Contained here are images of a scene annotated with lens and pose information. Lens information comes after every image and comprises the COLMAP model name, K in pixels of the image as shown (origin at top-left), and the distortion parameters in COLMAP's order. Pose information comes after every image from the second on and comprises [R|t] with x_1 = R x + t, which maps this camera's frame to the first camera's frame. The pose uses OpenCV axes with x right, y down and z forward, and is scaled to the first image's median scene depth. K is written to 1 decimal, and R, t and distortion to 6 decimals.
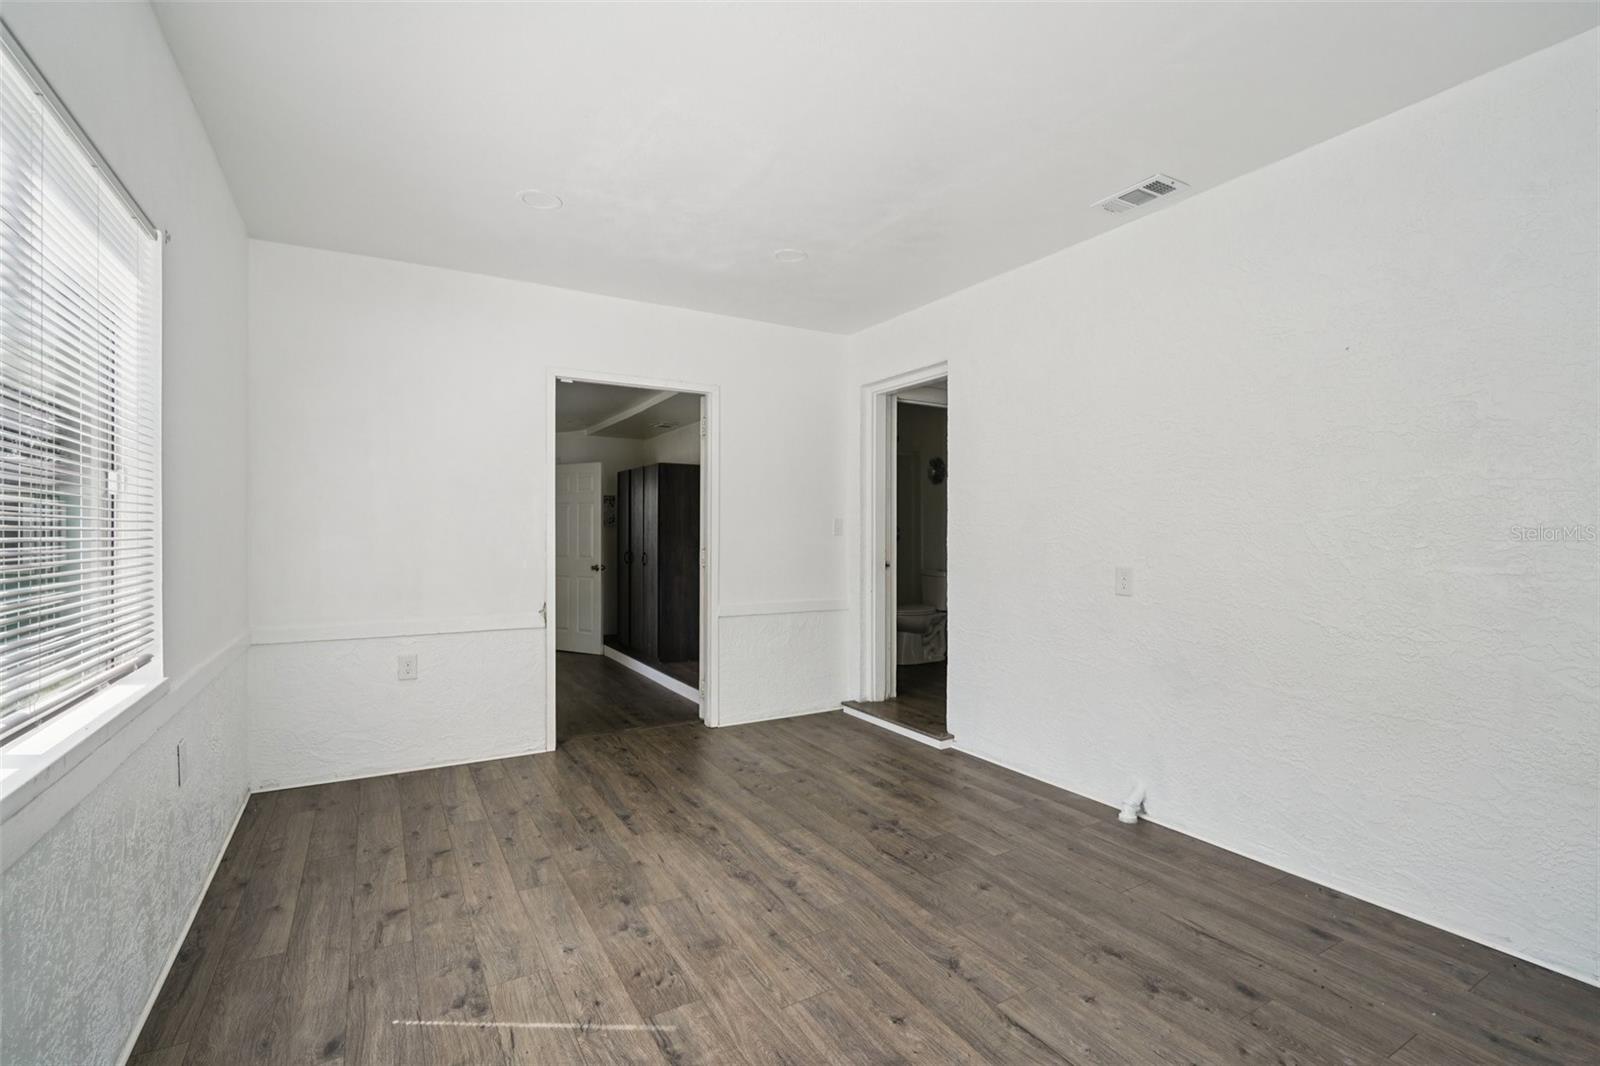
lens RADIAL K [[713.0, 0, 799.5], [0, 713.0, 535.1], [0, 0, 1]] dist [0.008429, 0.000149]
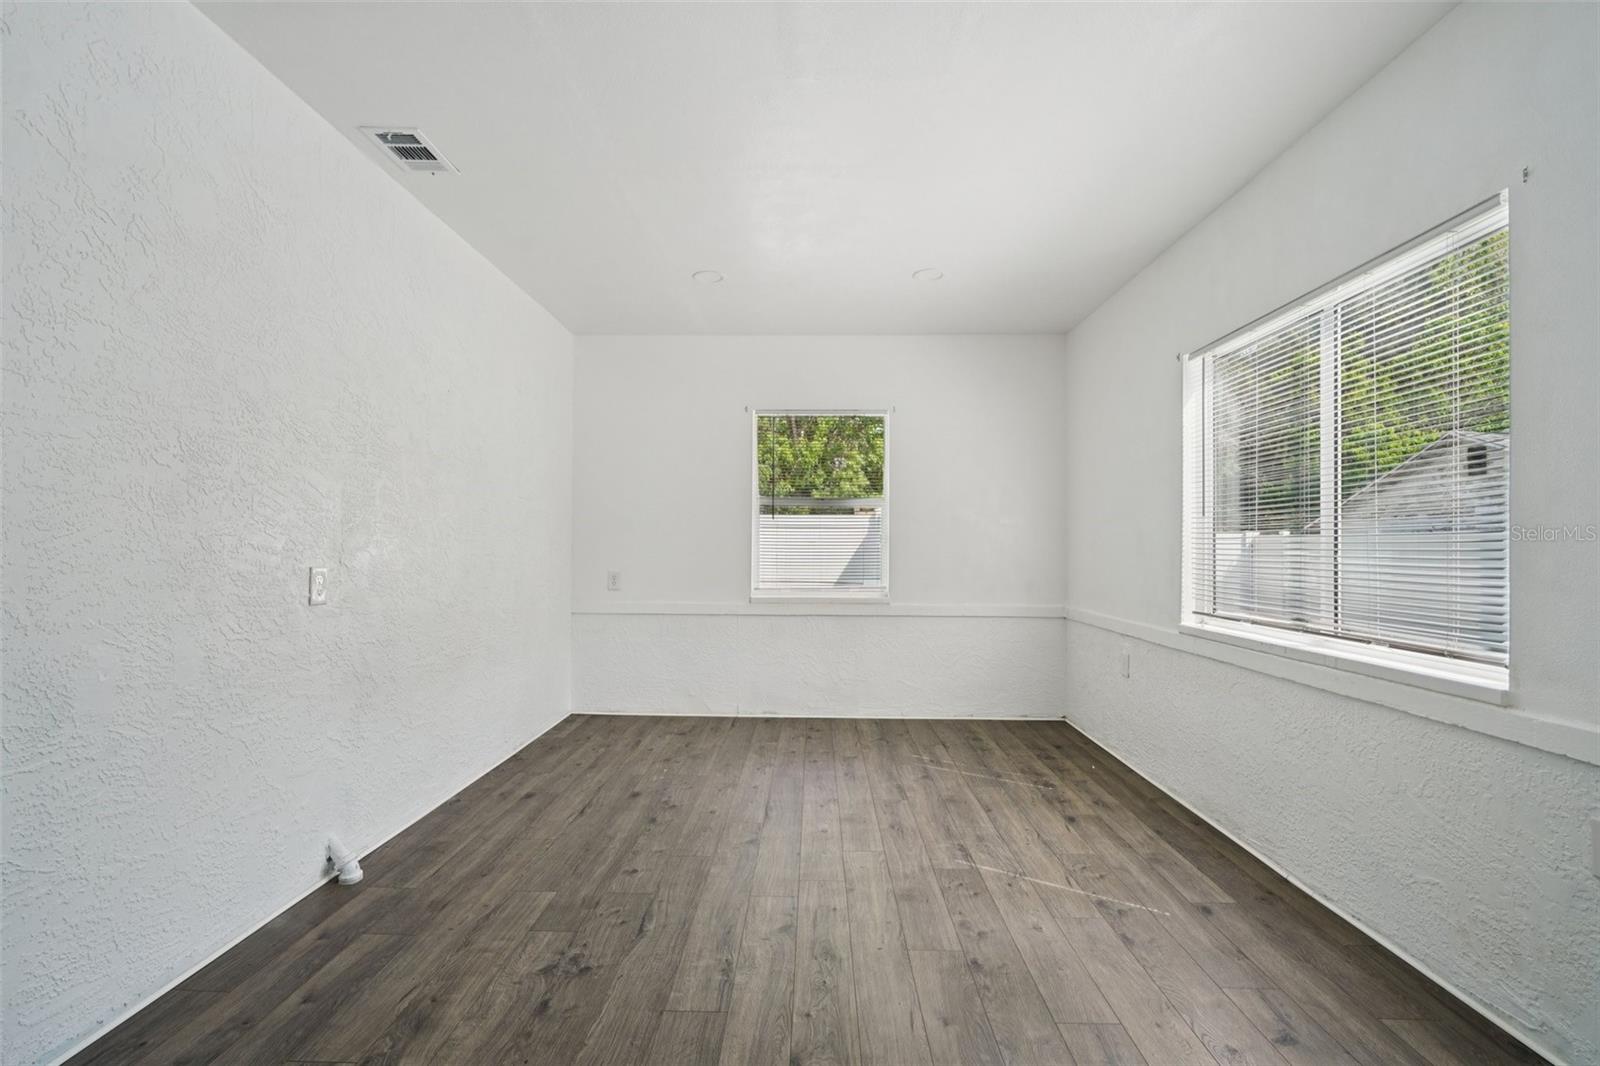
lens RADIAL K [[713.0, 0, 801.5], [0, 713.0, 539.6], [0, 0, 1]] dist [0.008429, 0.000149]
pose [[-0.847424, -0.001403, 0.530914, -0.528072], [-0.009155, 0.999886, -0.011971, 0.027104], [-0.530837, -0.015005, -0.847341, 1.874437]]
